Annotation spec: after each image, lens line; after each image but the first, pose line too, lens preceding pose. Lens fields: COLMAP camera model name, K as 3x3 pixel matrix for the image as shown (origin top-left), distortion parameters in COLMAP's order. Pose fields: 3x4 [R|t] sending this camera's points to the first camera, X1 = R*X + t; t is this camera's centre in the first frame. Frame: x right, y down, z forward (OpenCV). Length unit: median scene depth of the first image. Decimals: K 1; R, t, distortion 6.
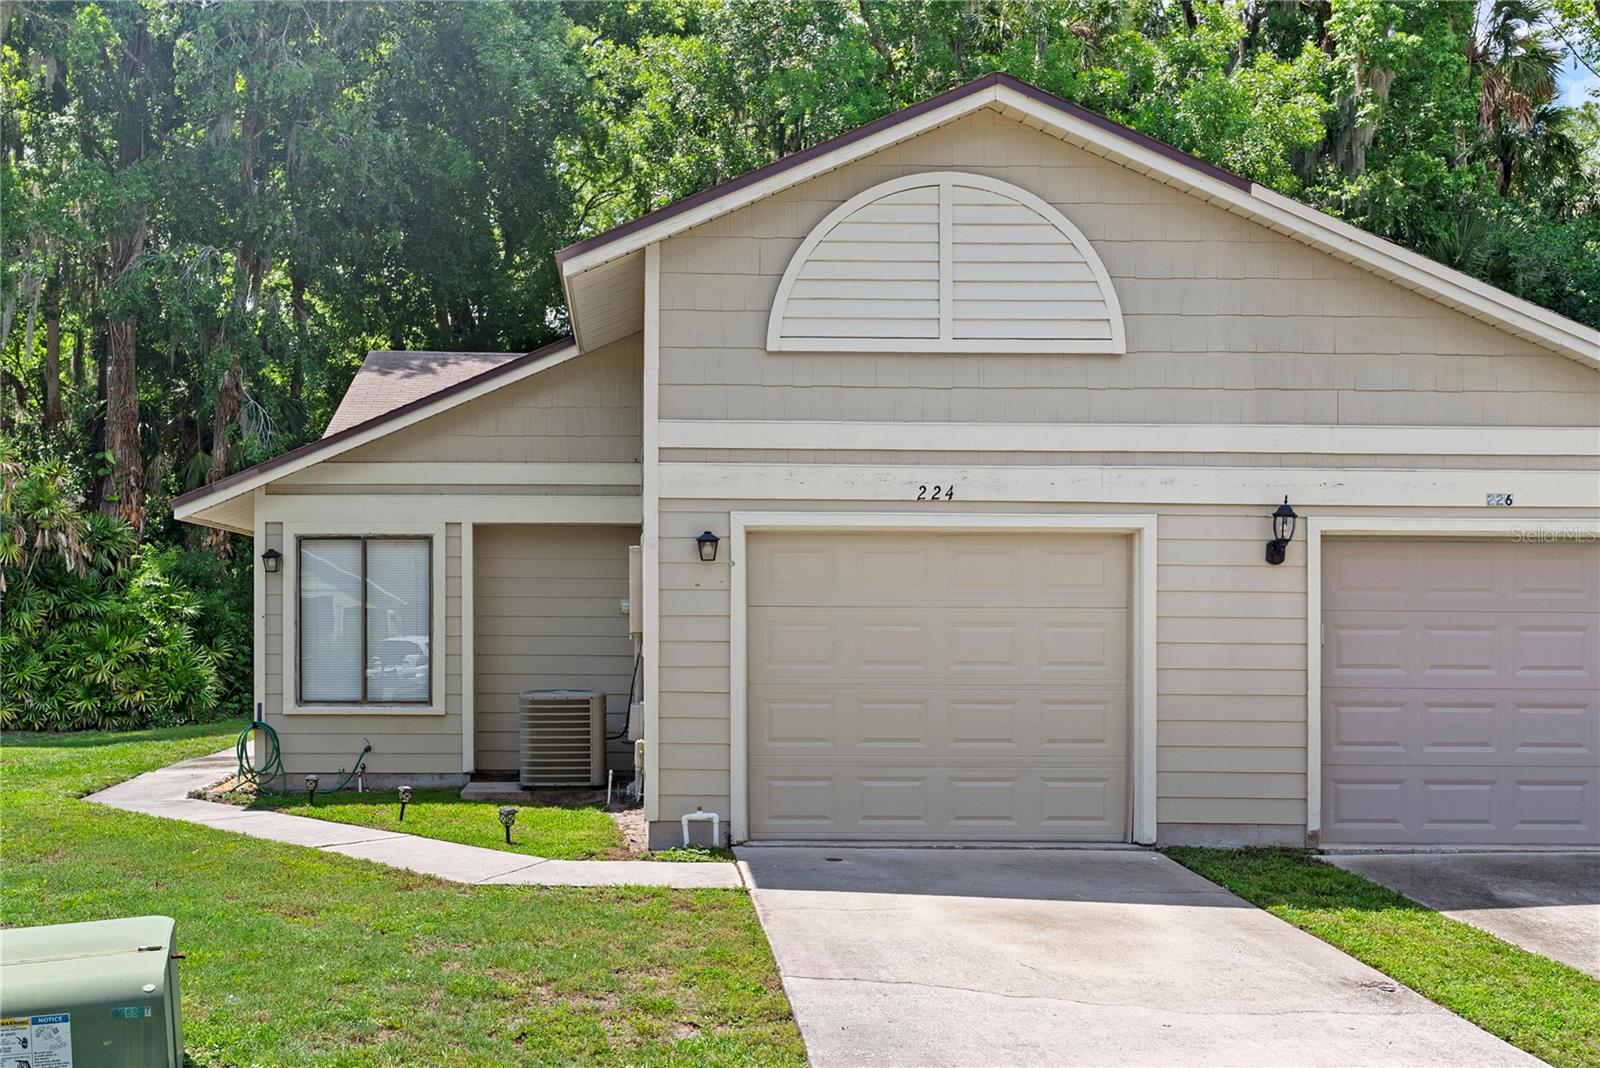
lens RADIAL K [[1618.9, 0, 799.7], [0, 1618.9, 548.1], [0, 0, 1]] dist [0.001865, 0.000000]
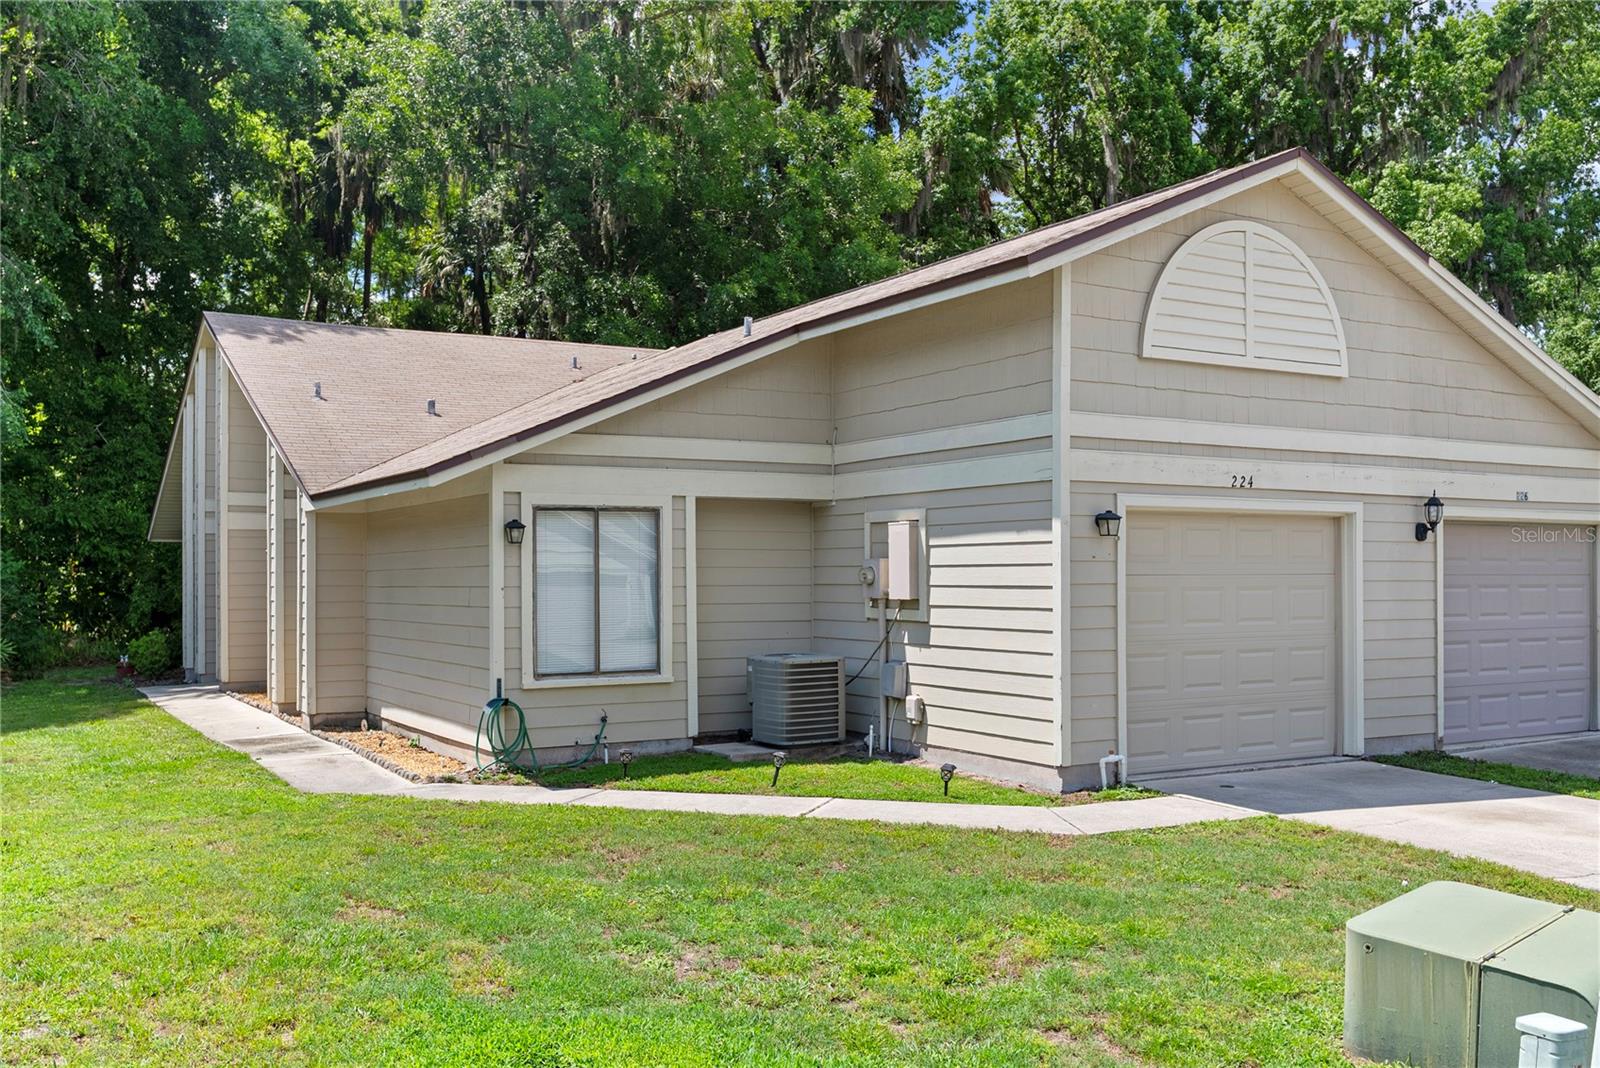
lens RADIAL K [[1351.9, 0, 799.8], [0, 1351.9, 522.4], [0, 0, 1]] dist [-0.007411, -0.003754]
pose [[0.882197, 0.010371, 0.470765, -0.689059], [-0.011082, 0.999938, -0.001262, 0.001835], [-0.470749, -0.004103, 0.882257, 0.252507]]
